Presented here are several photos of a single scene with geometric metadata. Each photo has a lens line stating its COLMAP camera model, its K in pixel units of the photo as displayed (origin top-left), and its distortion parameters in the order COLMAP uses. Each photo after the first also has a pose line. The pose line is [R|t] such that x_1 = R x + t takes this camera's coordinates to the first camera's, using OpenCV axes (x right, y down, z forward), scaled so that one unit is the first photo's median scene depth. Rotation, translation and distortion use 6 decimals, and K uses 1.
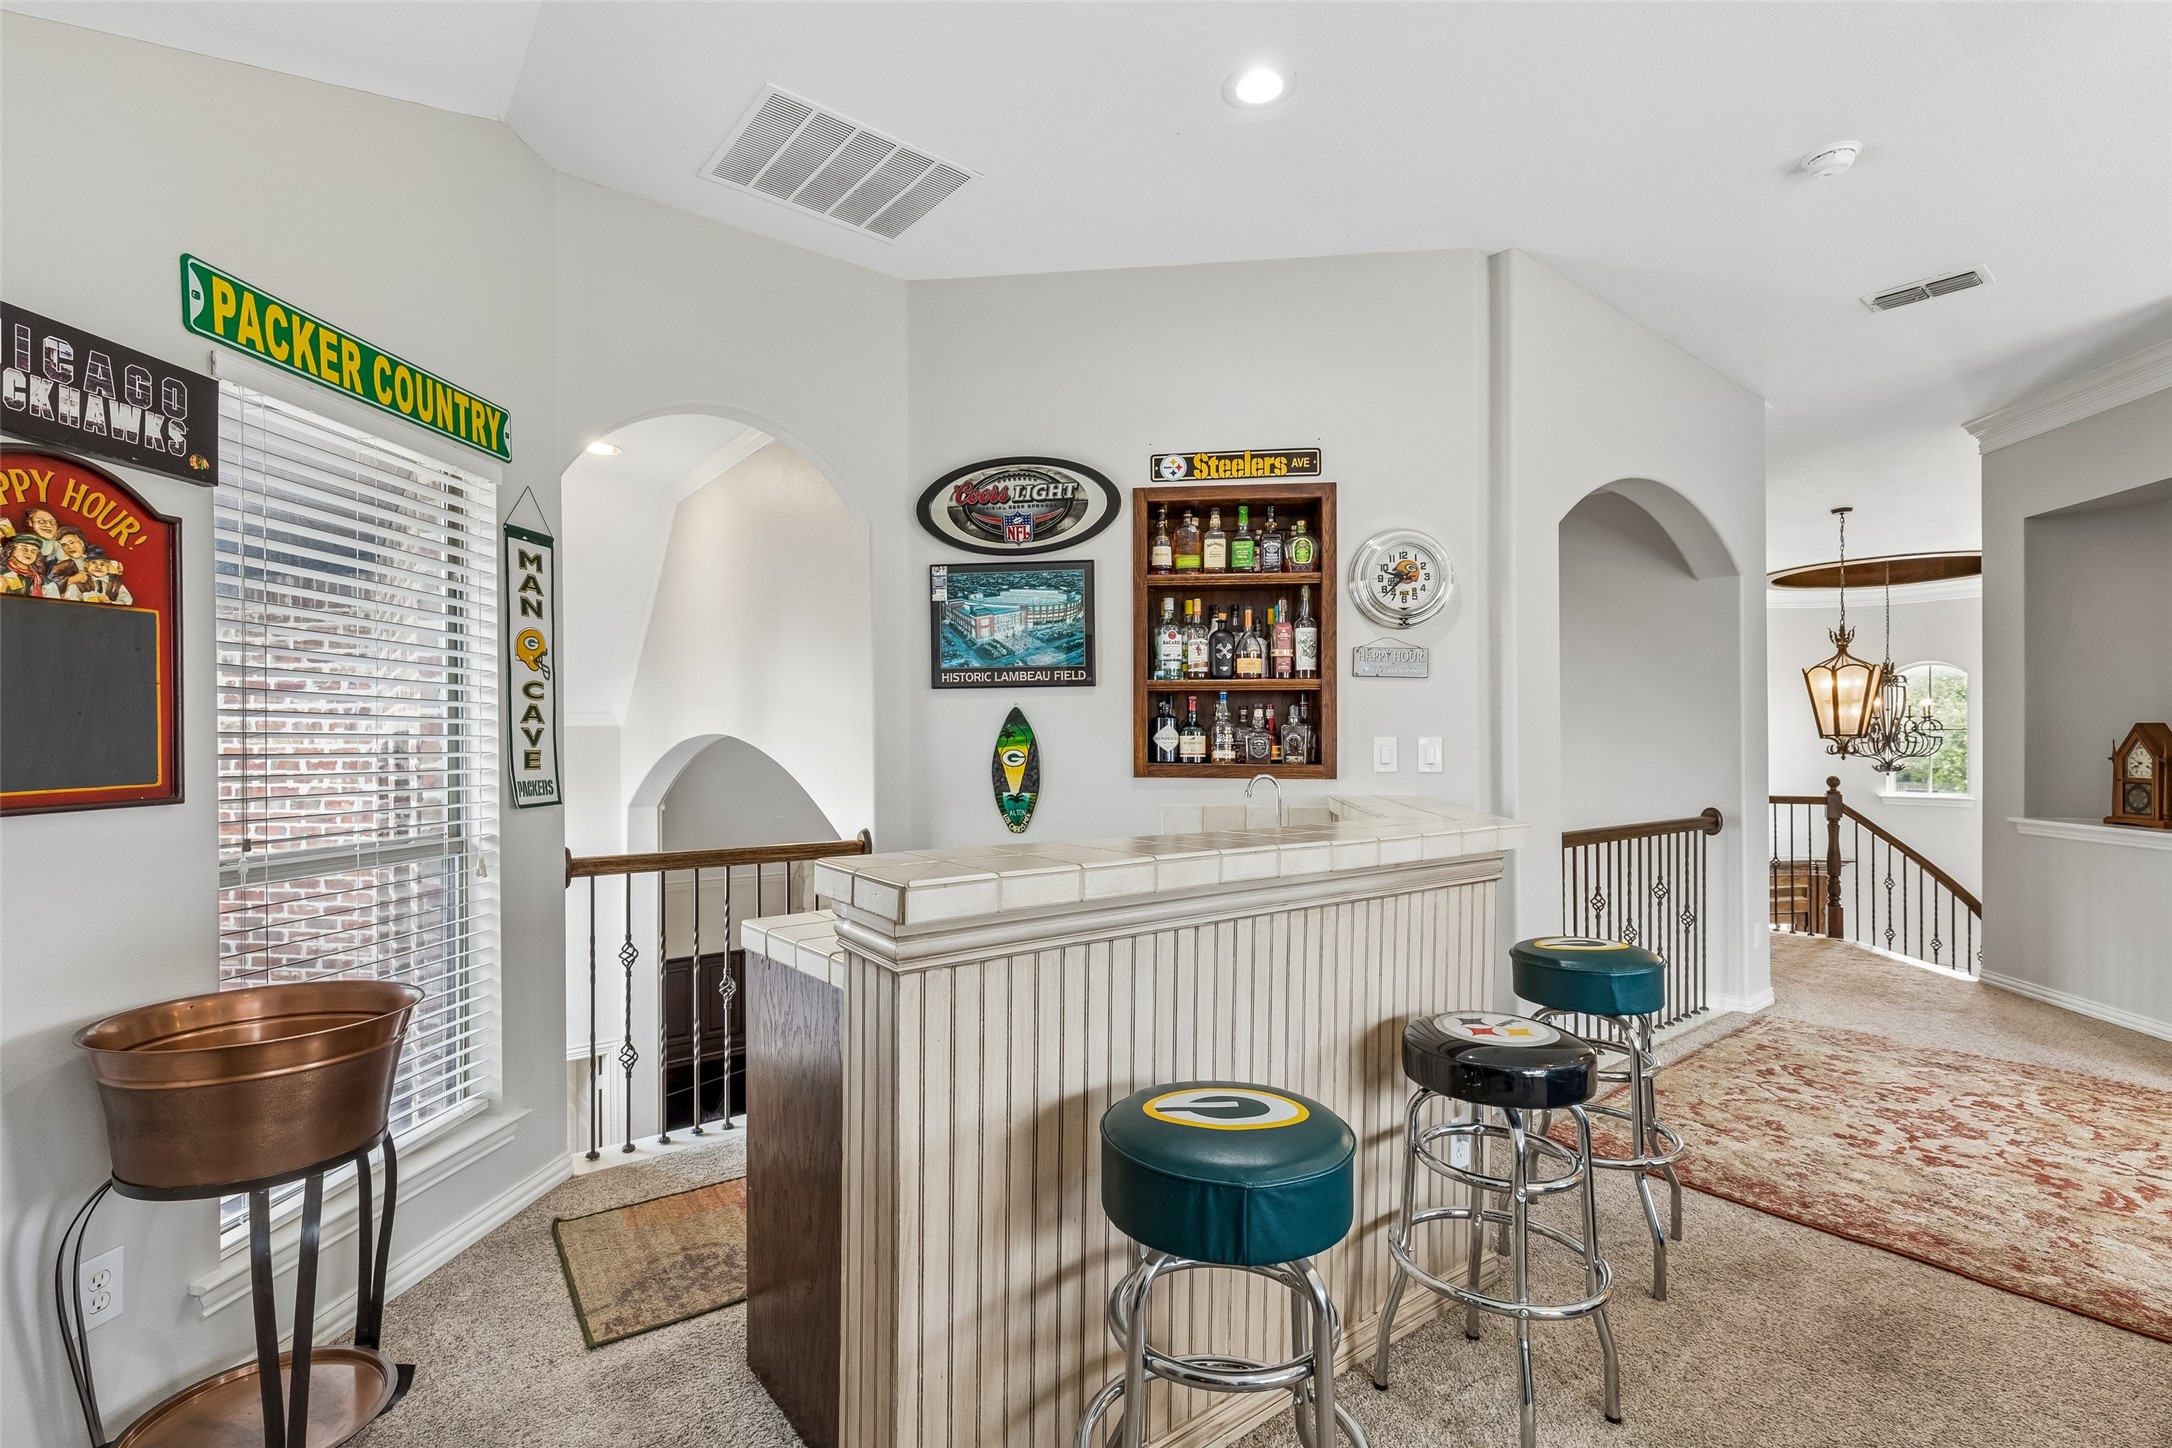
lens RADIAL K [[990.5, 0, 1086.5], [0, 990.5, 739.1], [0, 0, 1]] dist [0.008218, -0.000984]
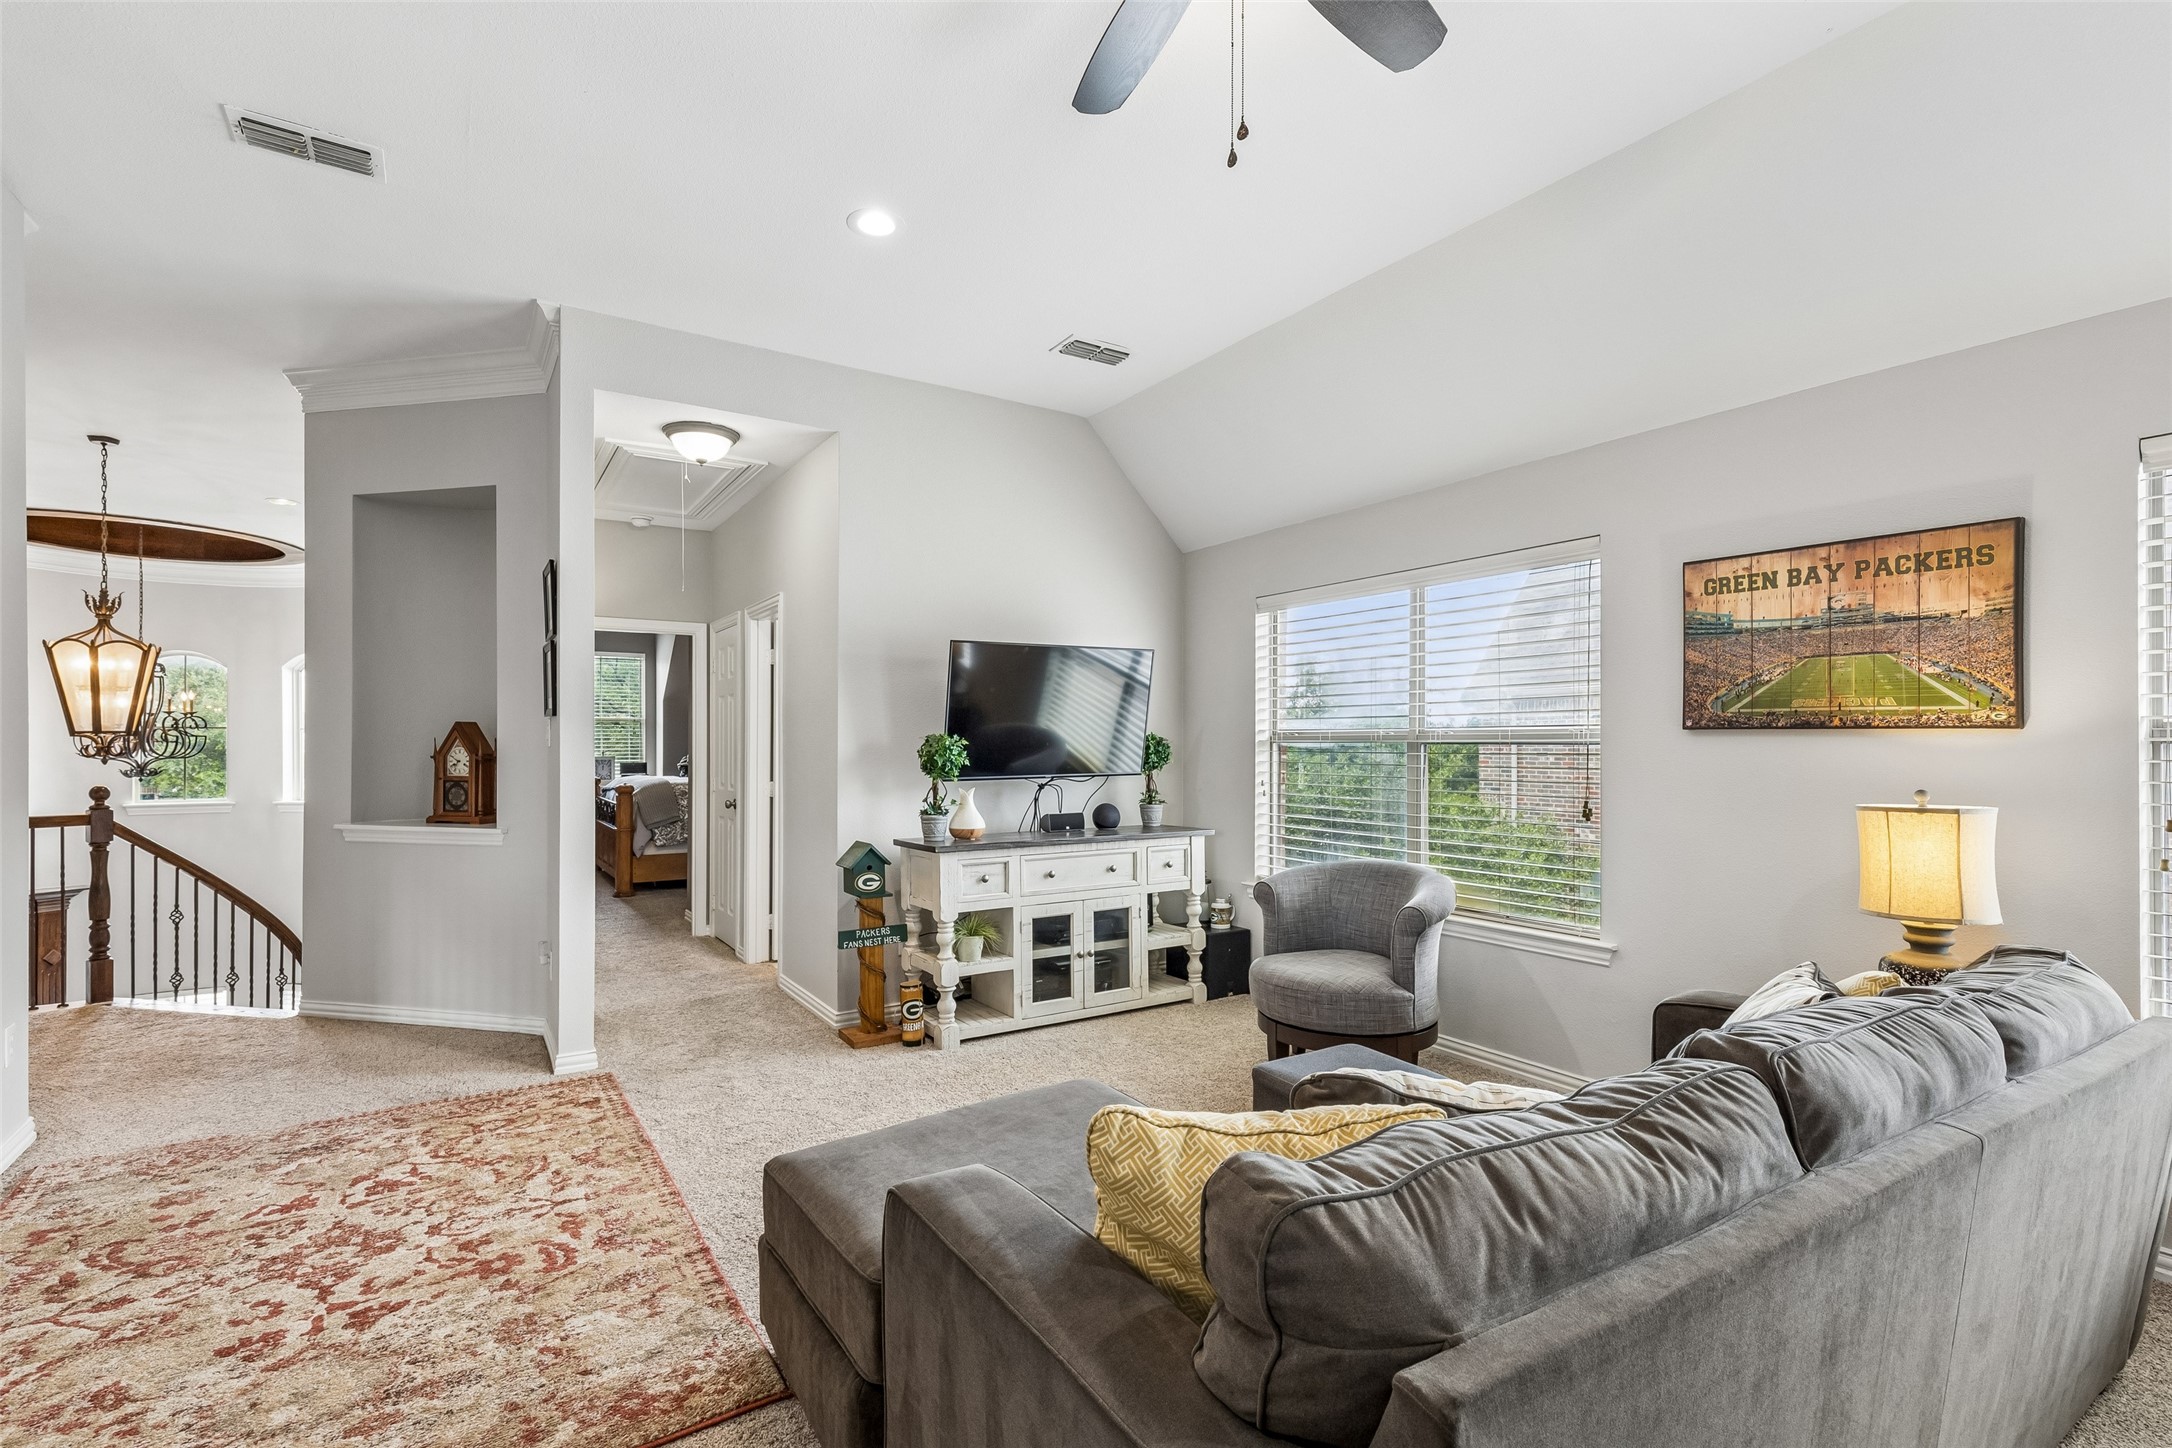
lens RADIAL K [[990.5, 0, 1082.3], [0, 990.5, 738.3], [0, 0, 1]] dist [0.008218, -0.000984]
pose [[0.108311, 0.005057, 0.994104, 0.104386], [-0.002889, 0.999984, -0.004772, 0.003201], [-0.994113, -0.002355, 0.108324, 0.227502]]
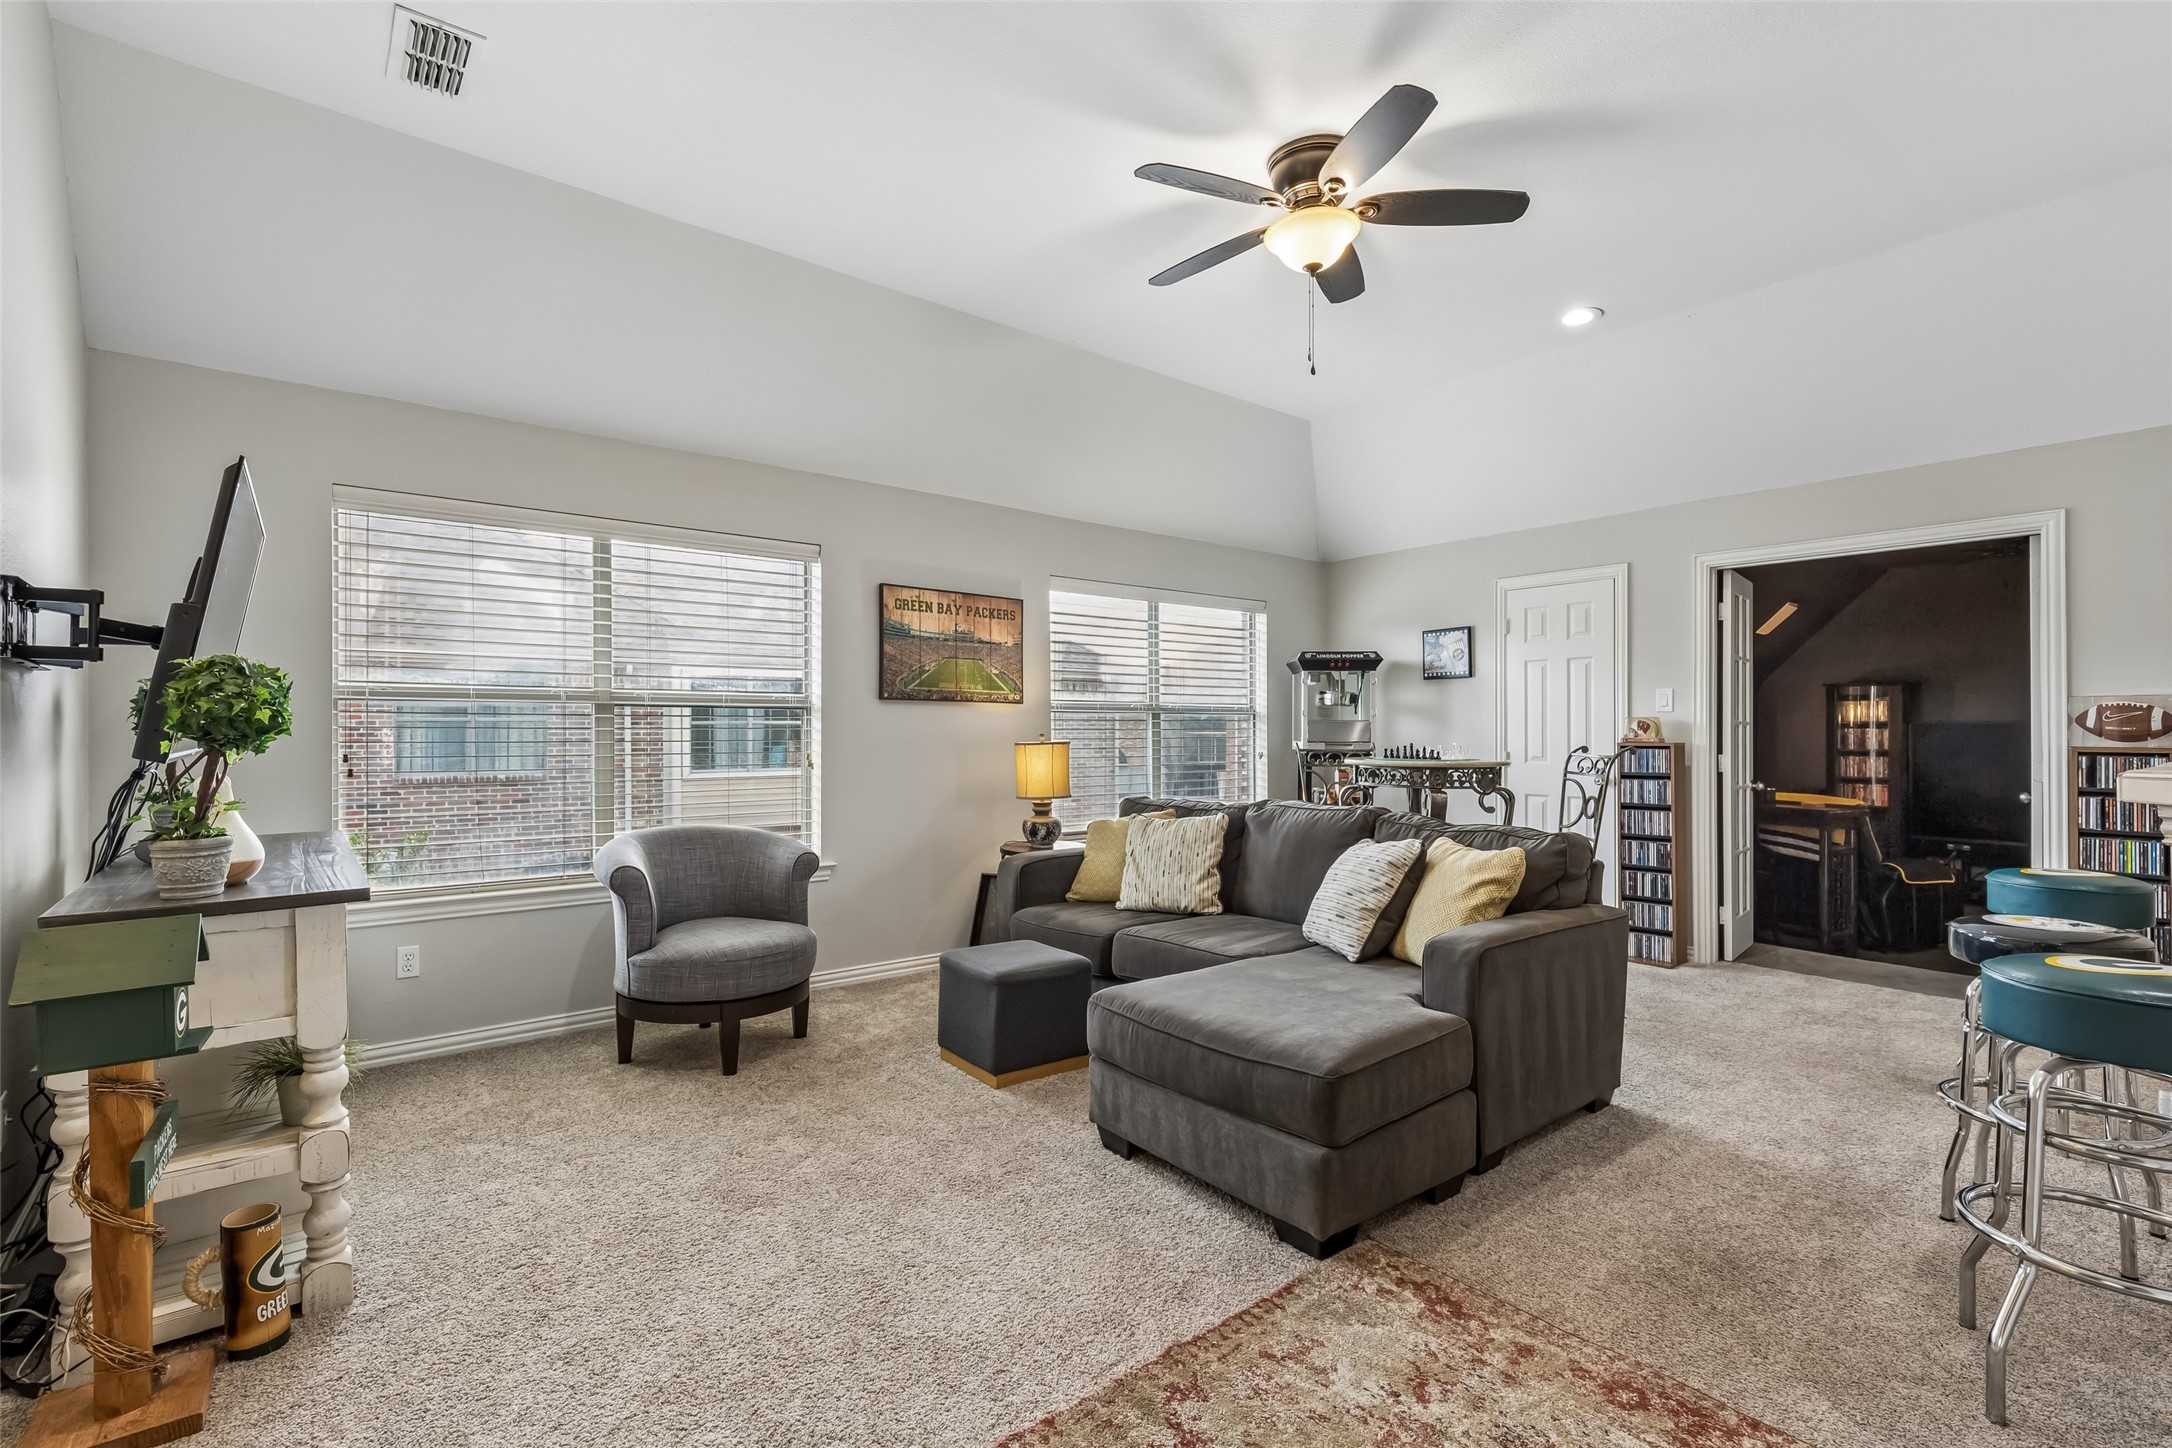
lens RADIAL K [[990.5, 0, 1078.5], [0, 990.5, 735.6], [0, 0, 1]] dist [0.008218, -0.000984]
pose [[-0.999903, 0.002263, -0.013730, 0.580204], [0.002273, 0.999997, -0.000738, 0.026450], [0.013728, -0.000769, -0.999905, 0.791277]]
